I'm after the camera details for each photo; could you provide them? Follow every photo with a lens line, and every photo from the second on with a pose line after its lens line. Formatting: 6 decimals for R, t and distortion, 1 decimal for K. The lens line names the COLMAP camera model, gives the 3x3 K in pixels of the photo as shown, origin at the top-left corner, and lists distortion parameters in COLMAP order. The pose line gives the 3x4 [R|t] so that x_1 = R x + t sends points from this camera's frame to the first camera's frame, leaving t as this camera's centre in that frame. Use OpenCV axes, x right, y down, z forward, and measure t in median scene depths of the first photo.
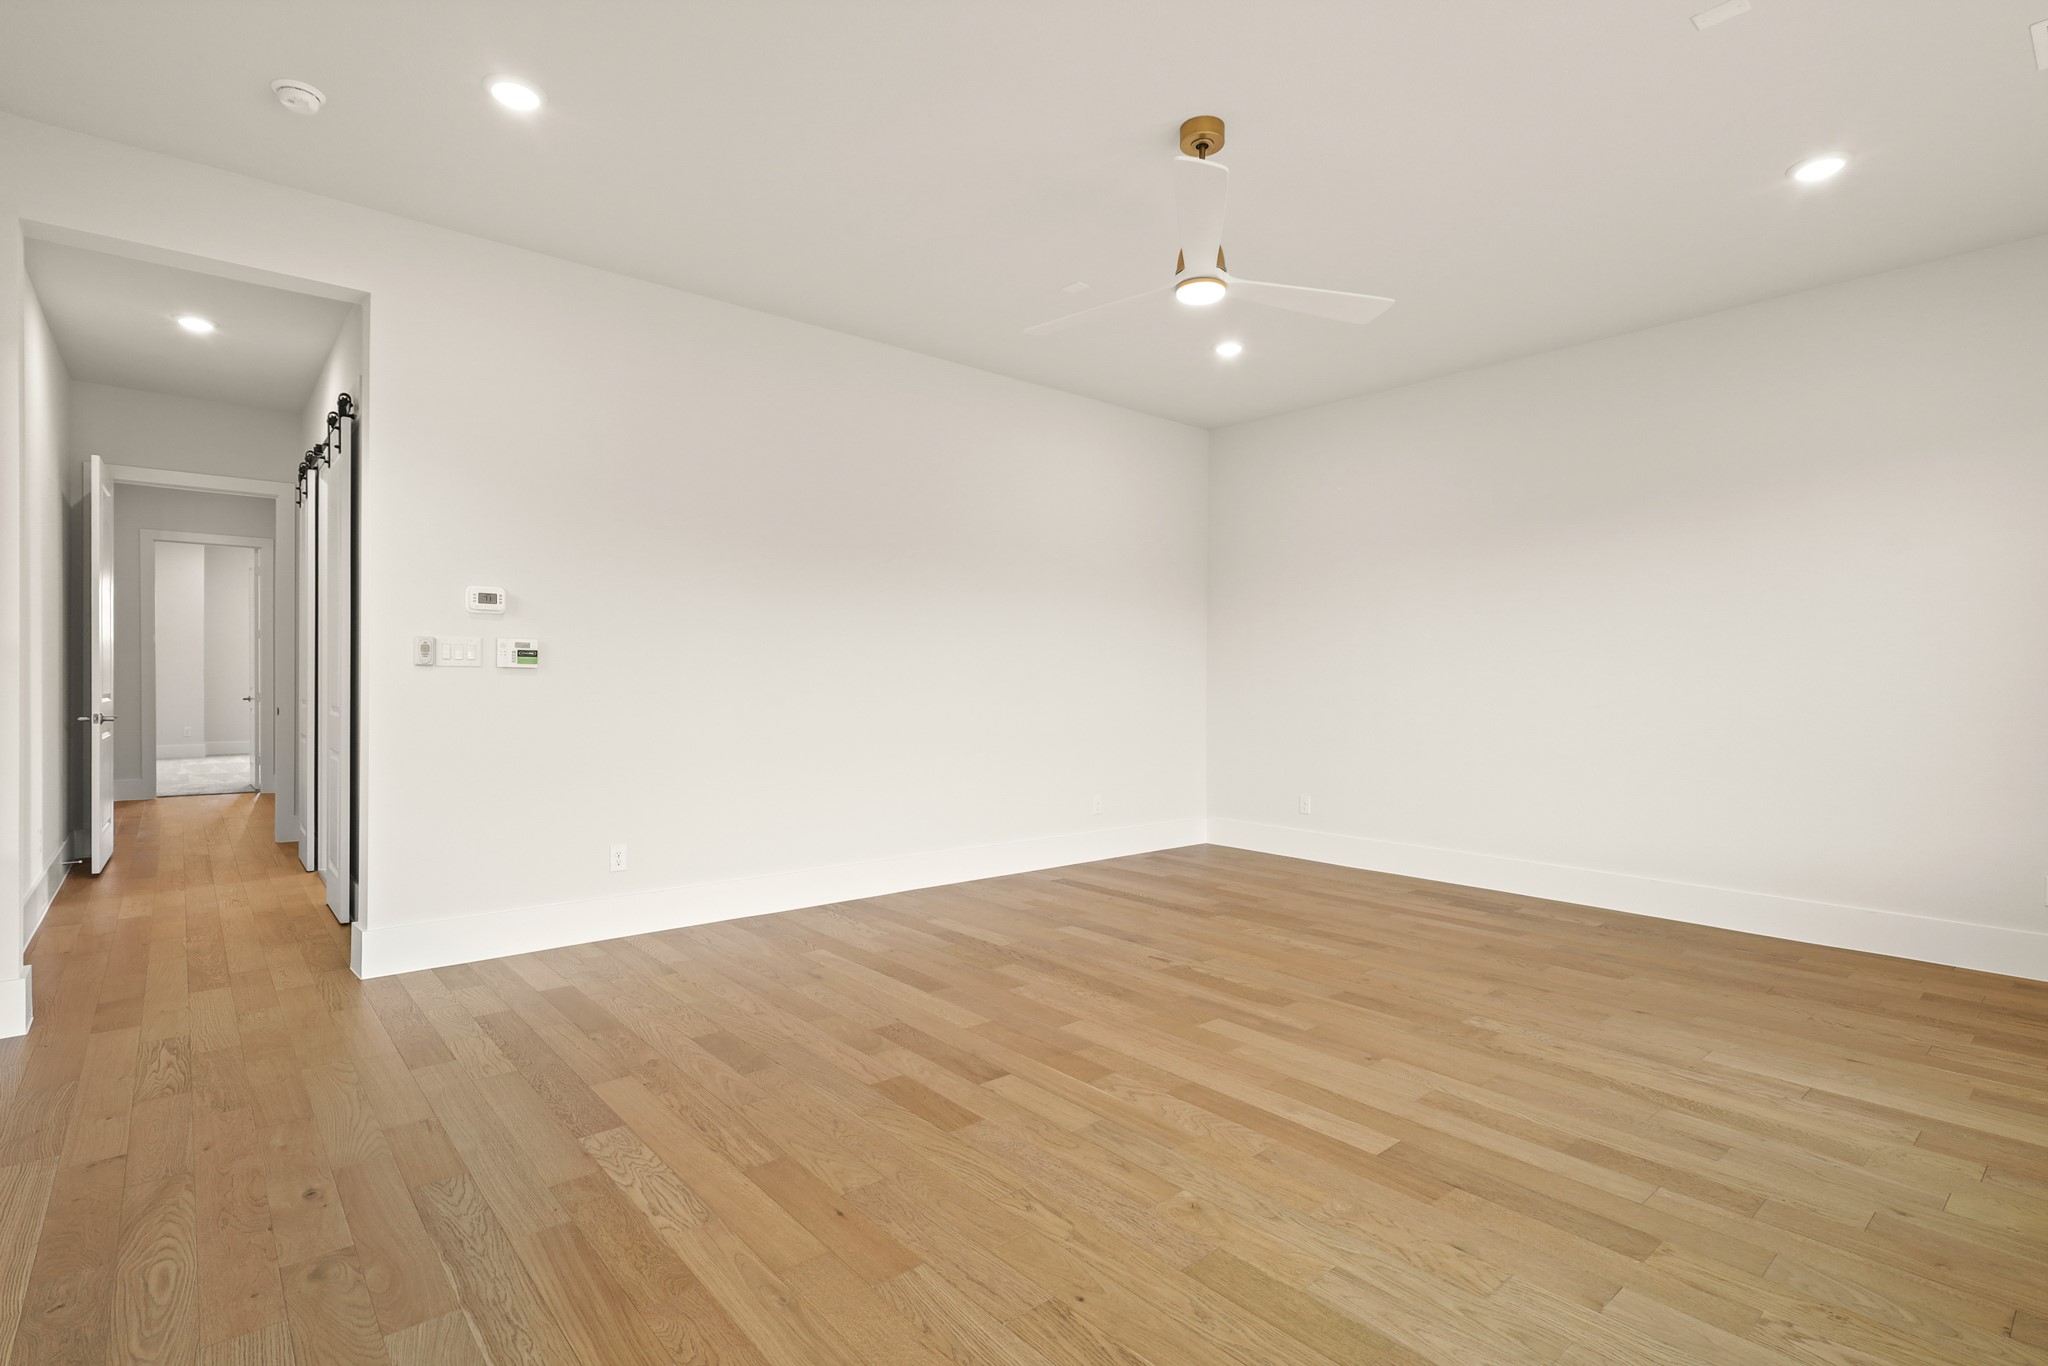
lens RADIAL K [[972.3, 0, 1023.8], [0, 972.3, 684.1], [0, 0, 1]] dist [-0.000588, -0.000143]
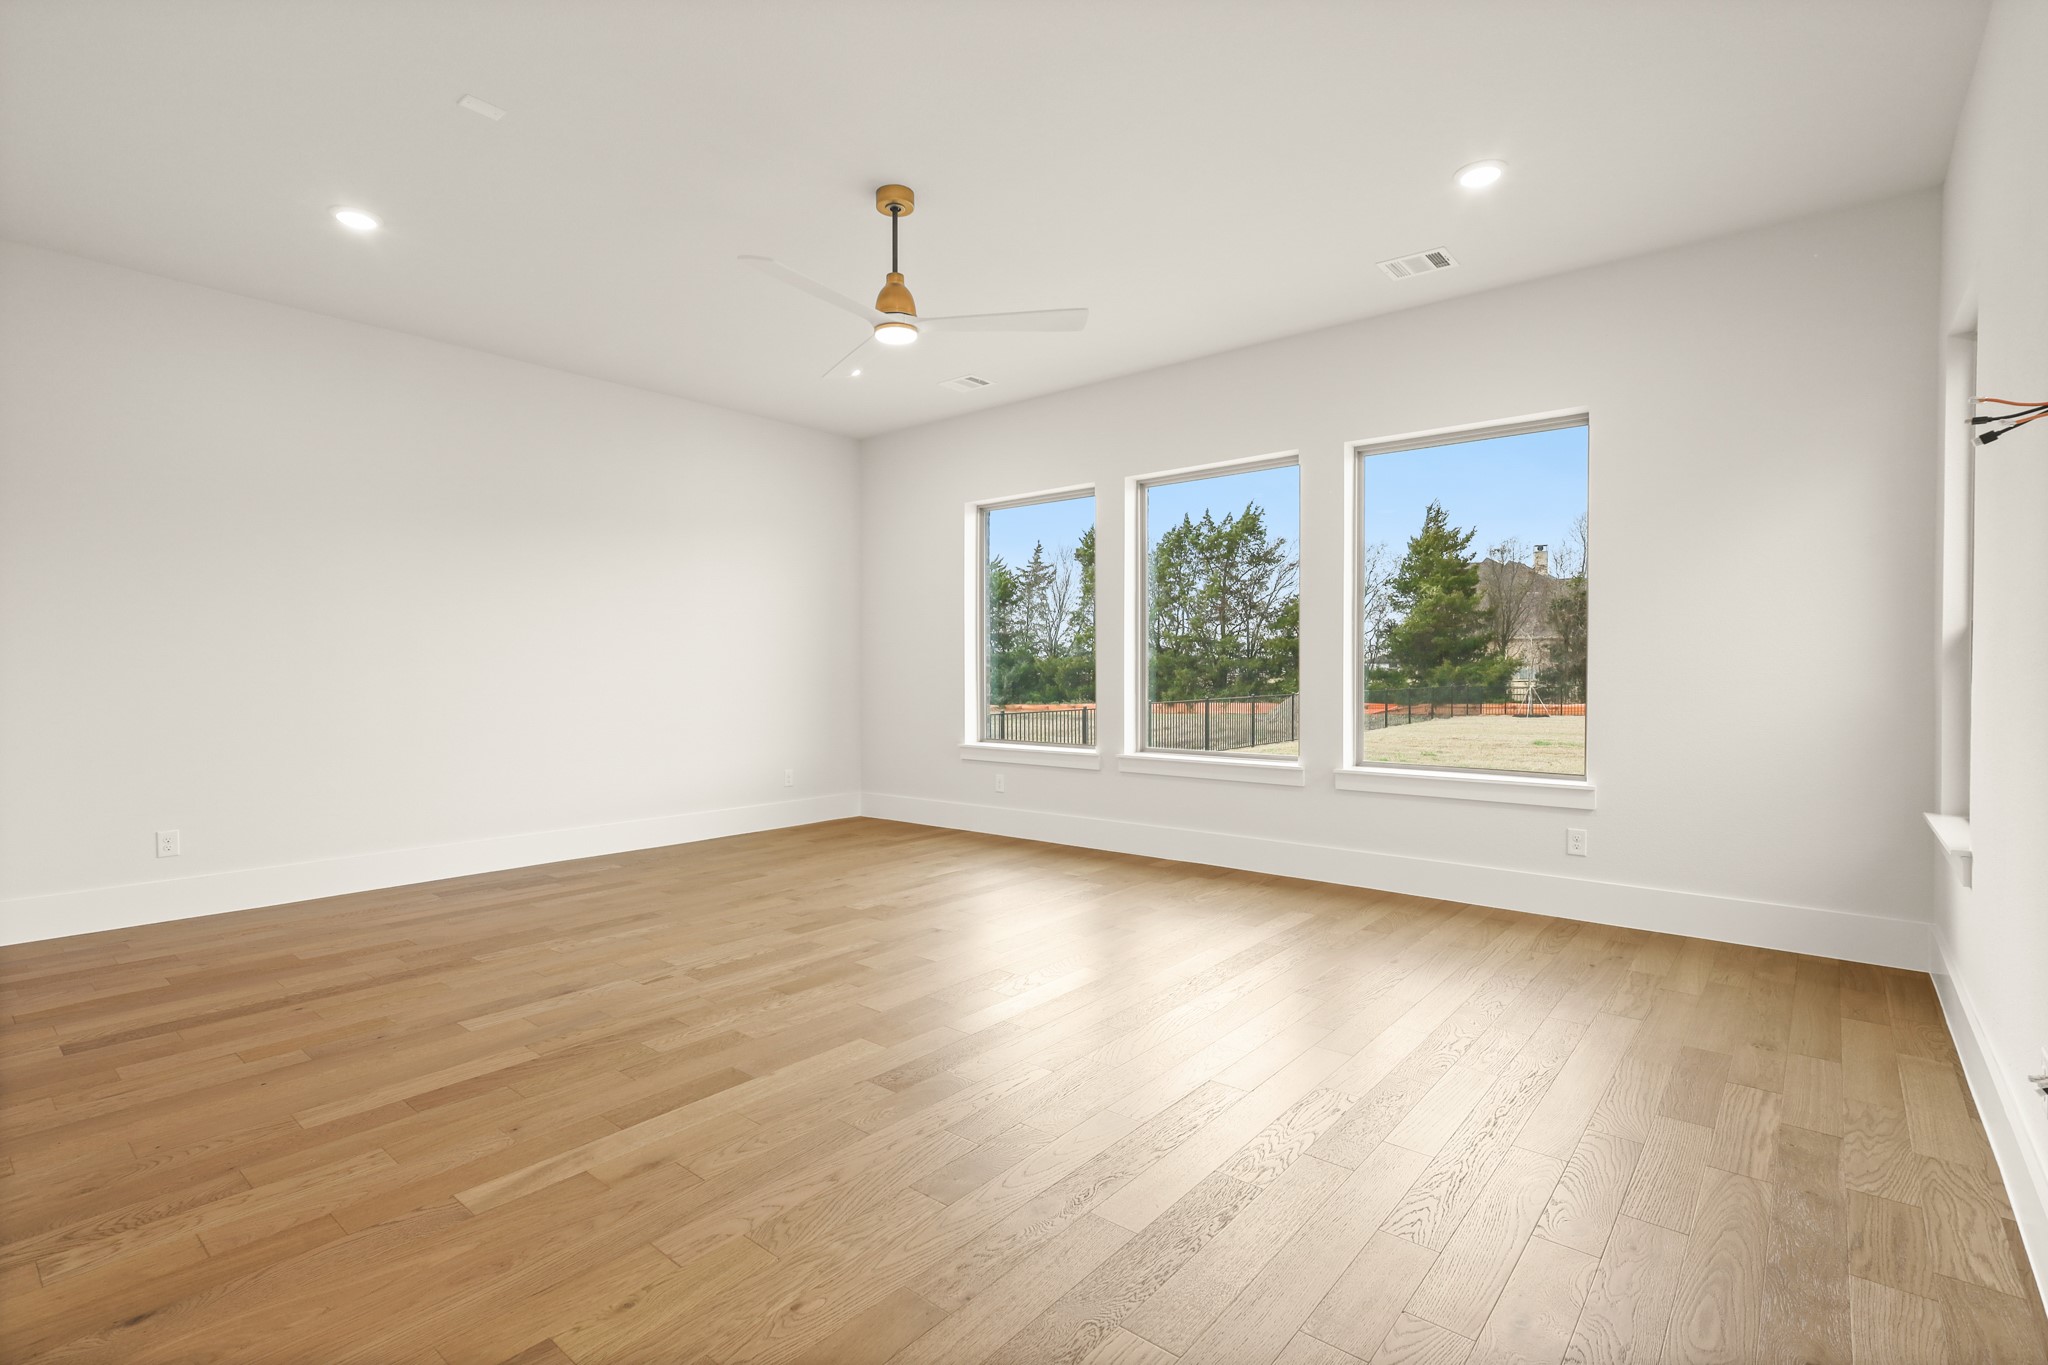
lens RADIAL K [[972.3, 0, 1024.7], [0, 972.3, 671.5], [0, 0, 1]] dist [-0.000588, -0.000143]
pose [[-0.165640, -0.008698, 0.986148, -0.758503], [0.004683, 0.999943, 0.009606, -0.000375], [-0.986175, 0.006209, -0.165590, 0.805359]]
